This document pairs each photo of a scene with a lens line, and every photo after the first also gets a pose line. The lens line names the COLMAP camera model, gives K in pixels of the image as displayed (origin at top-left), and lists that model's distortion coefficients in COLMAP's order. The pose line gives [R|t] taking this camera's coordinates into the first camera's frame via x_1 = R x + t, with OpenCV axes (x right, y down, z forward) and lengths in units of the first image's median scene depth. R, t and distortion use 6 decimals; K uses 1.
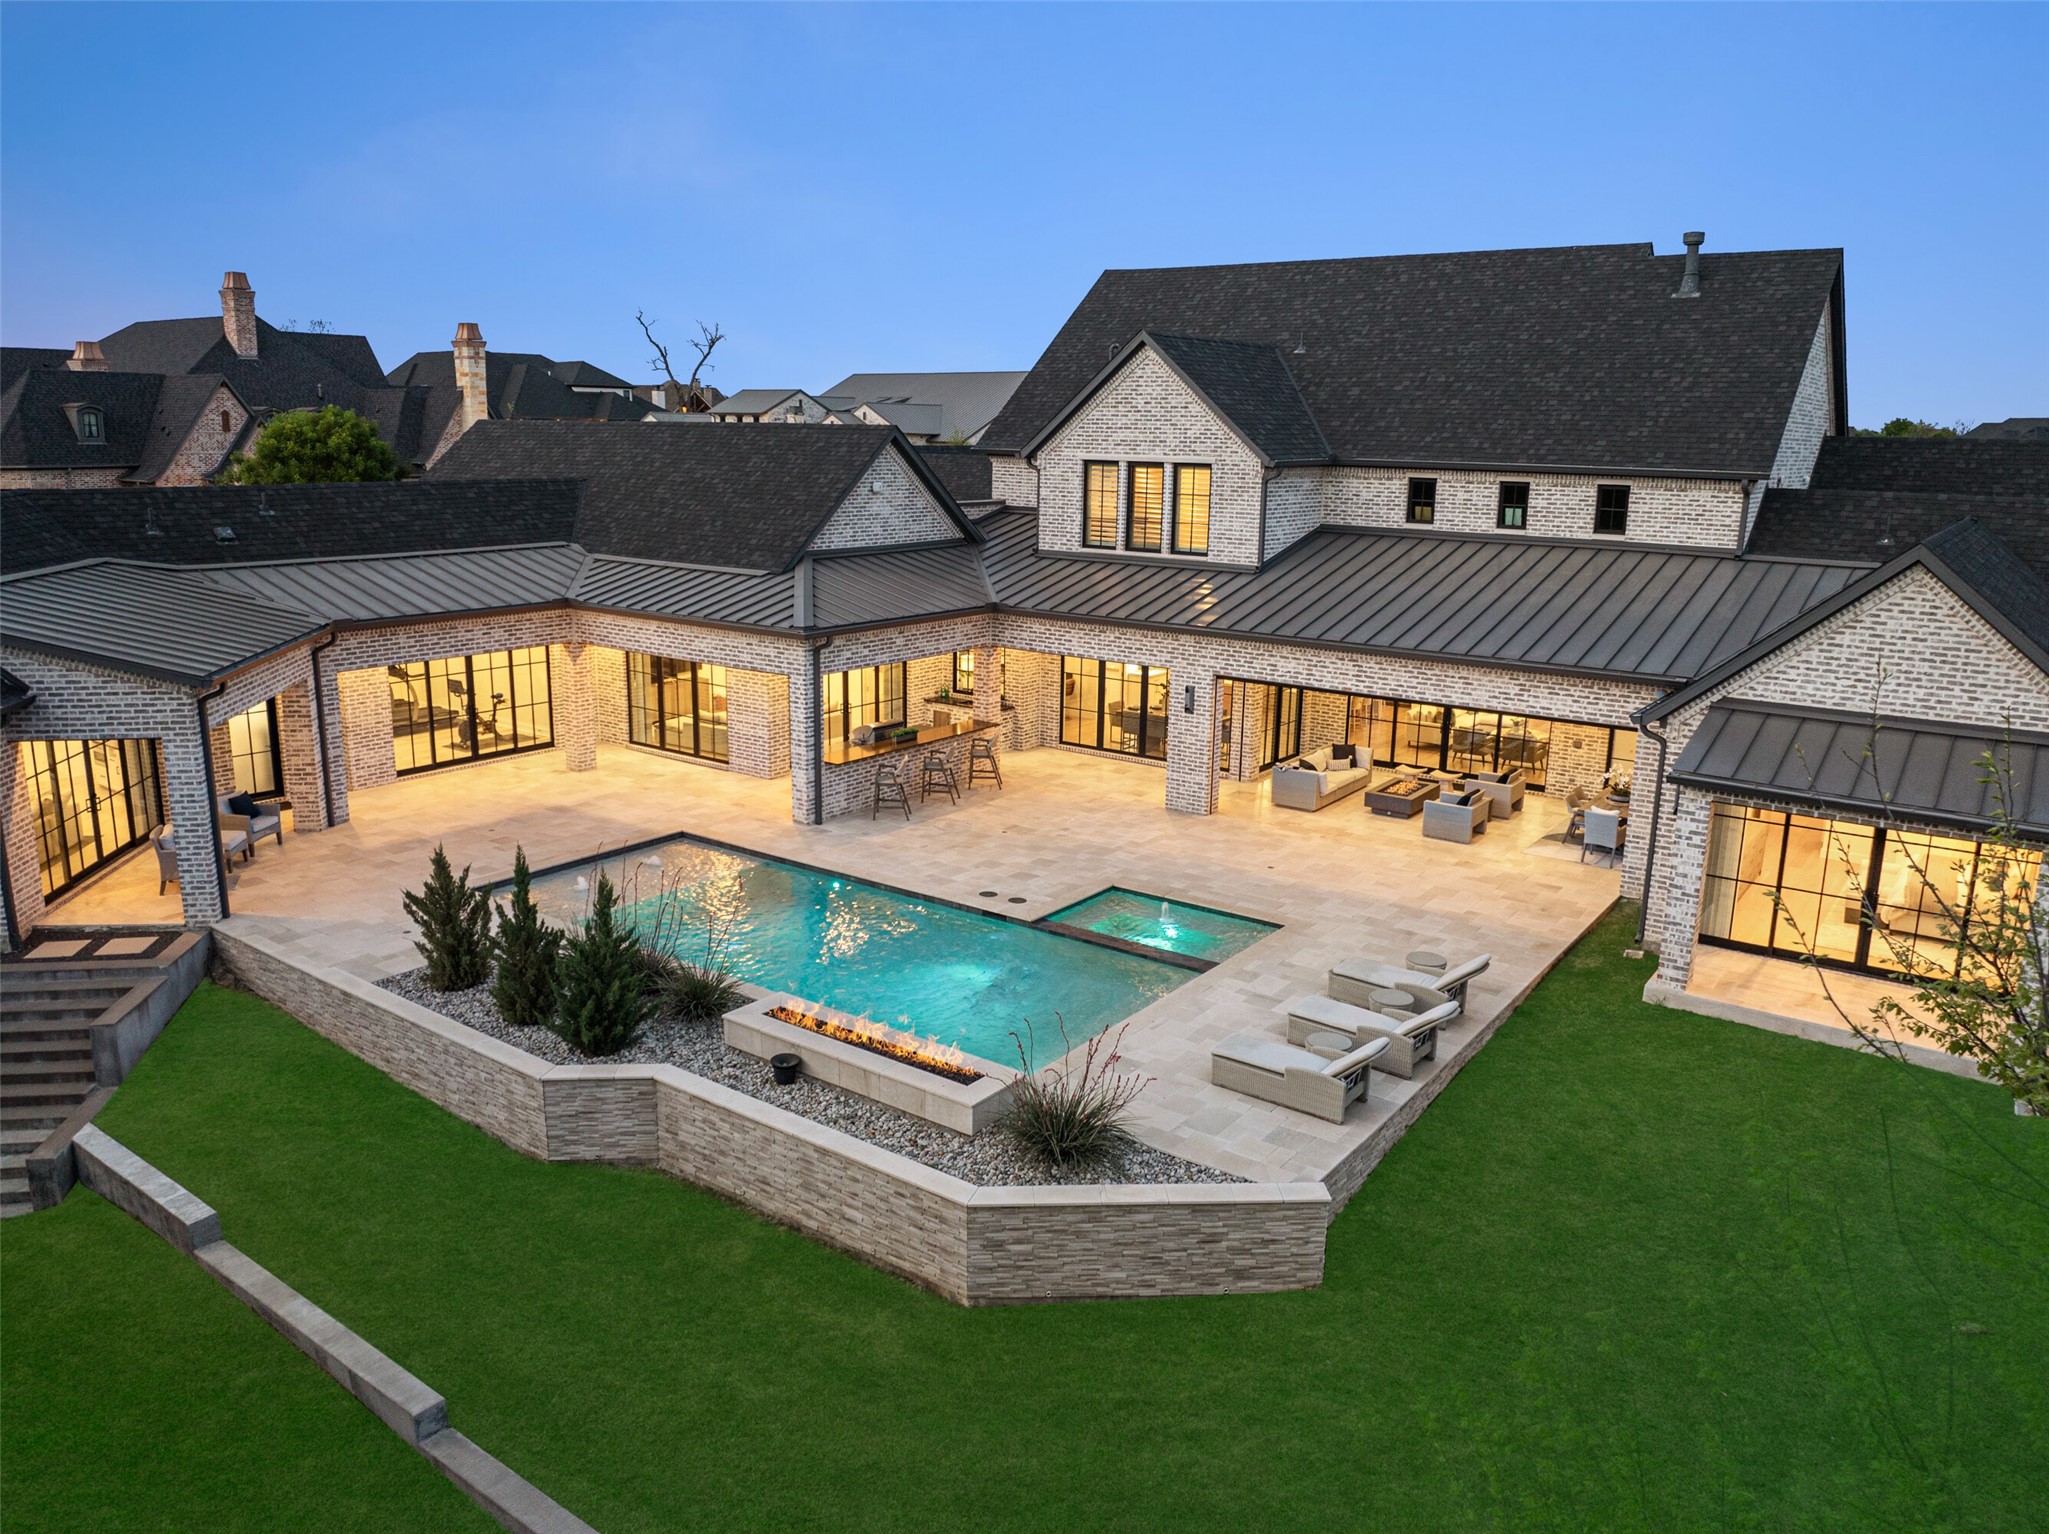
lens RADIAL K [[1443.7, 0, 1024.5], [0, 1443.7, 767.0], [0, 0, 1]] dist [-0.024978, -0.036382]
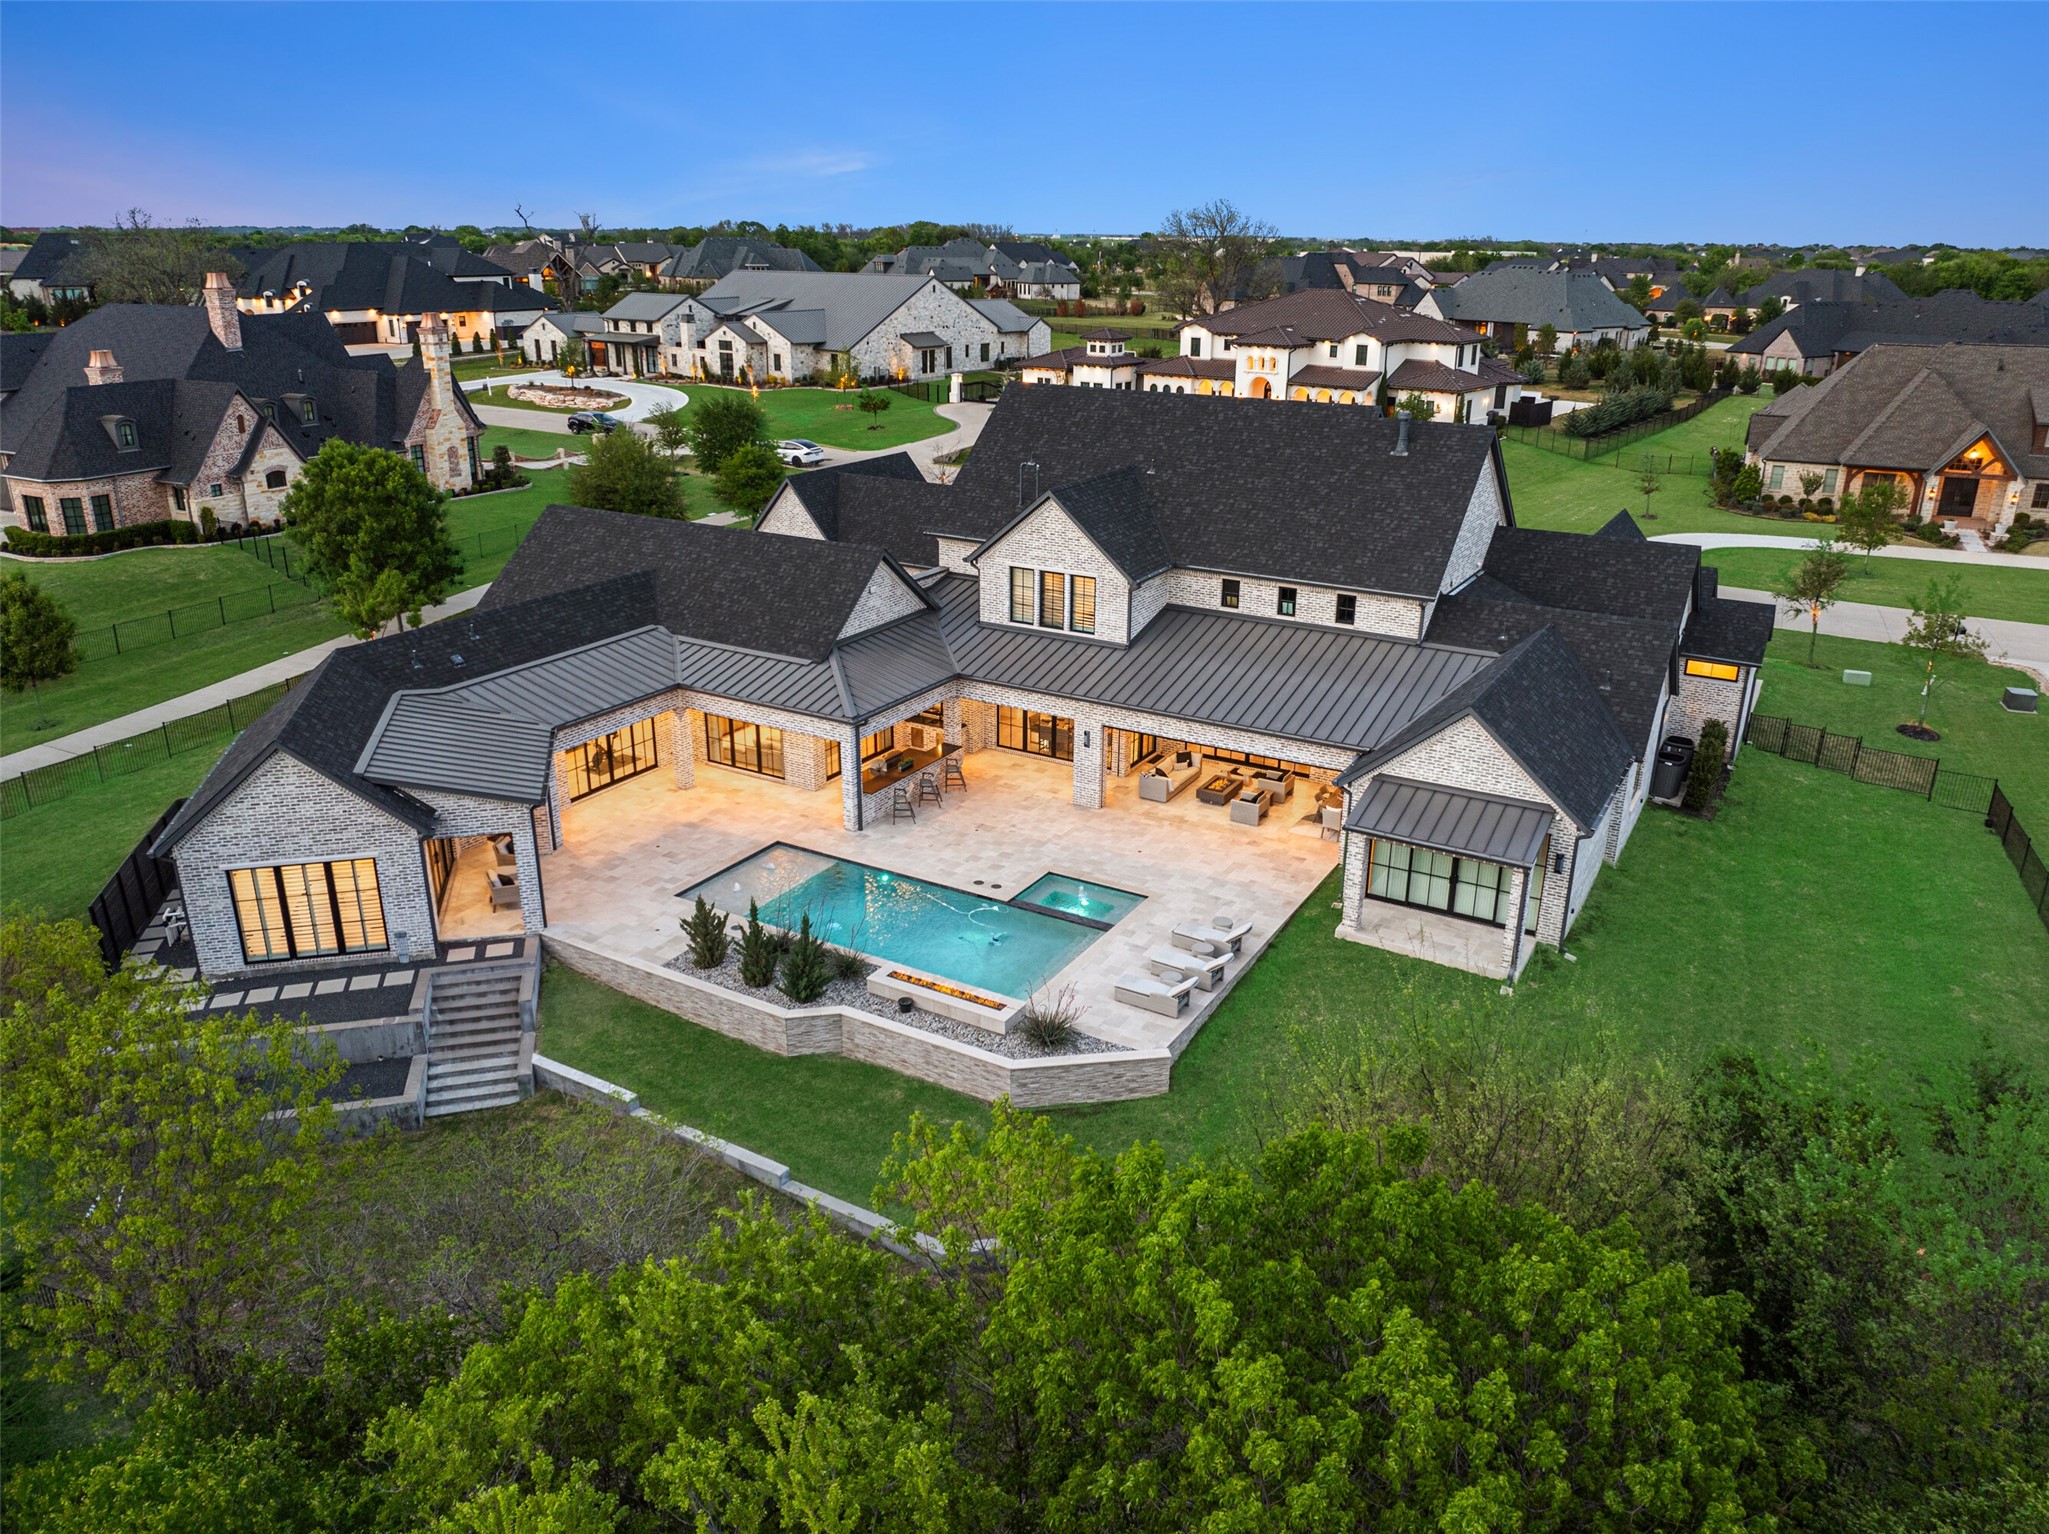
lens RADIAL K [[1443.7, 0, 1024.5], [0, 1443.7, 767.0], [0, 0, 1]] dist [-0.024978, -0.036382]
pose [[0.995024, -0.043543, 0.089613, -0.106497], [0.031871, 0.991290, 0.127781, -0.239057], [-0.094396, -0.124289, 0.987746, -0.620090]]
